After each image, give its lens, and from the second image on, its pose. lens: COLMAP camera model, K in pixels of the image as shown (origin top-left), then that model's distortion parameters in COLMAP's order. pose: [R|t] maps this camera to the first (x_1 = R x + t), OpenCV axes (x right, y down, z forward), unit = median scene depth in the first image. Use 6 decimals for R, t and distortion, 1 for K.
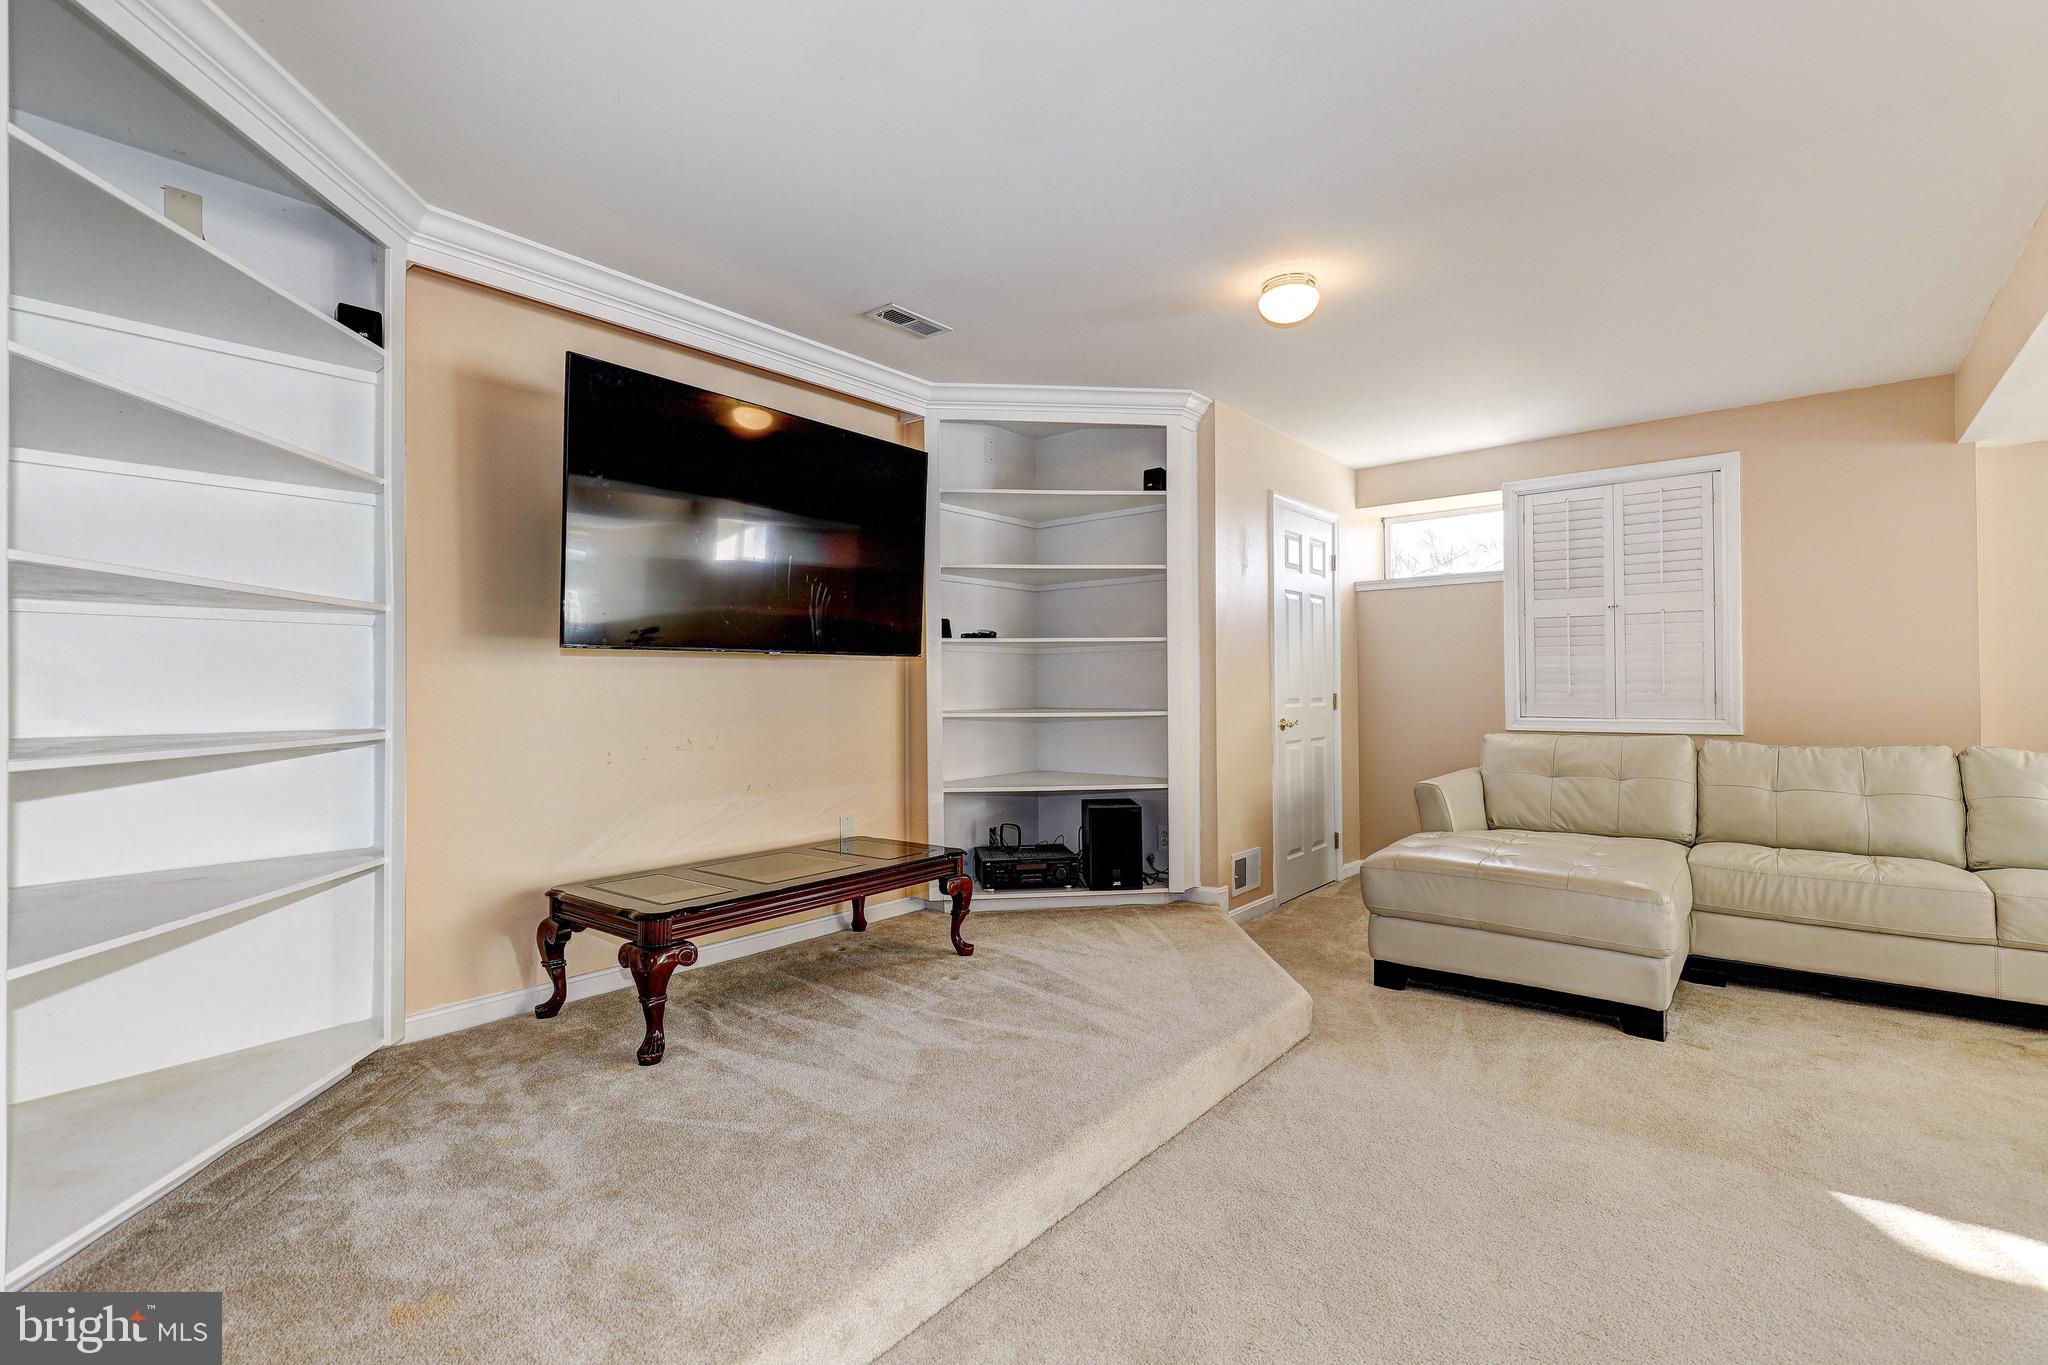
lens RADIAL K [[929.4, 0, 1035.3], [0, 929.4, 676.4], [0, 0, 1]] dist [0.002834, 0.000192]
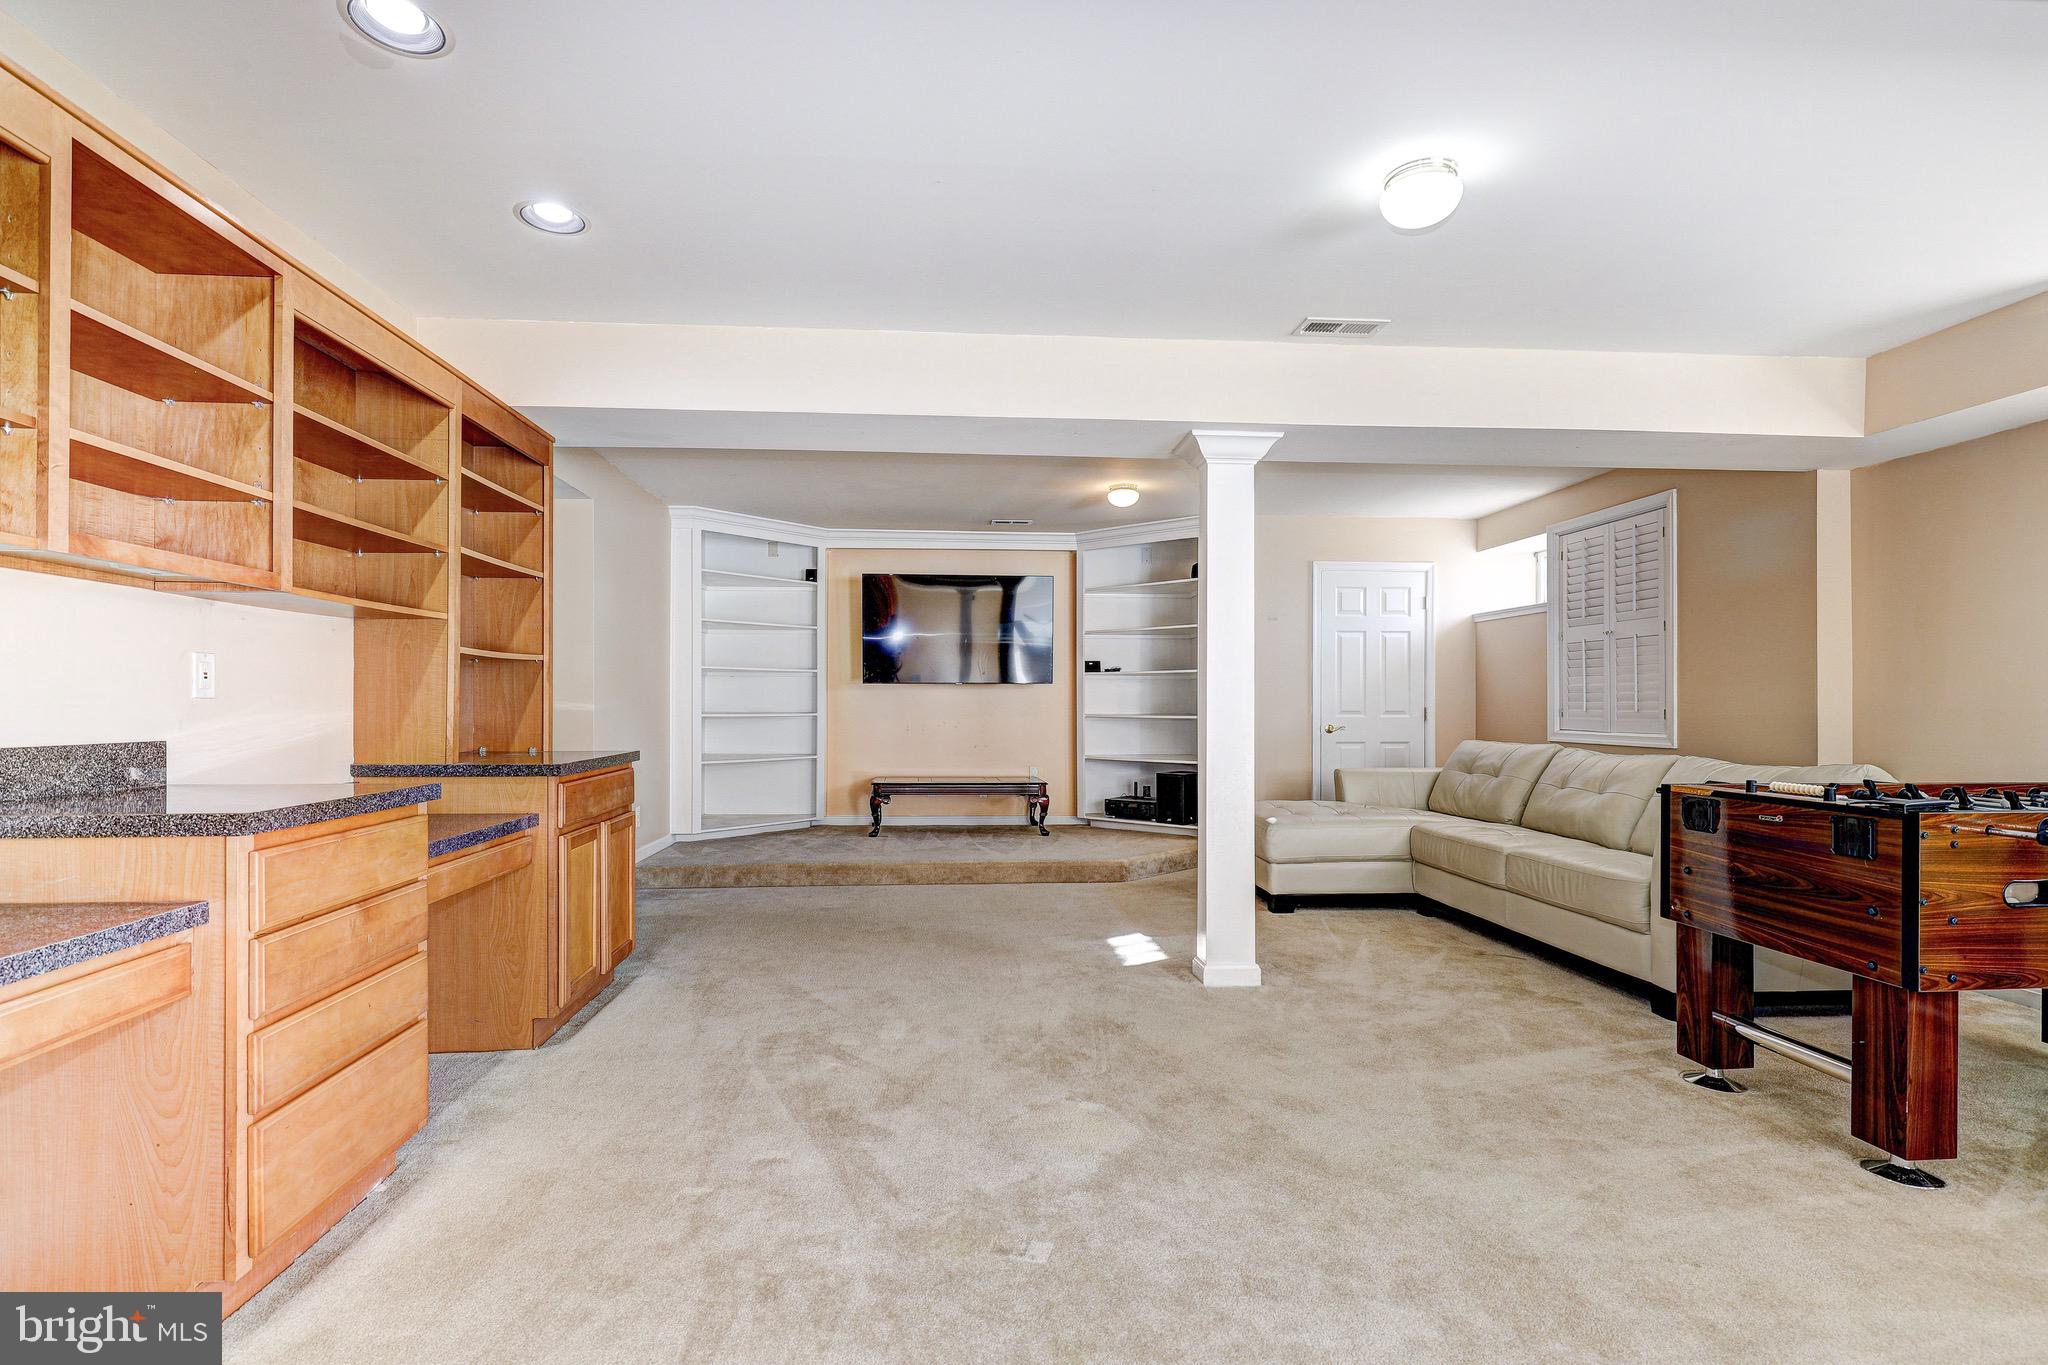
lens RADIAL K [[929.4, 0, 1013.2], [0, 929.4, 691.8], [0, 0, 1]] dist [0.002834, 0.000192]
pose [[0.690560, 0.006683, -0.723244, 1.101963], [0.004195, 0.999903, 0.013245, -0.027487], [0.723263, -0.012181, 0.690466, -0.342181]]
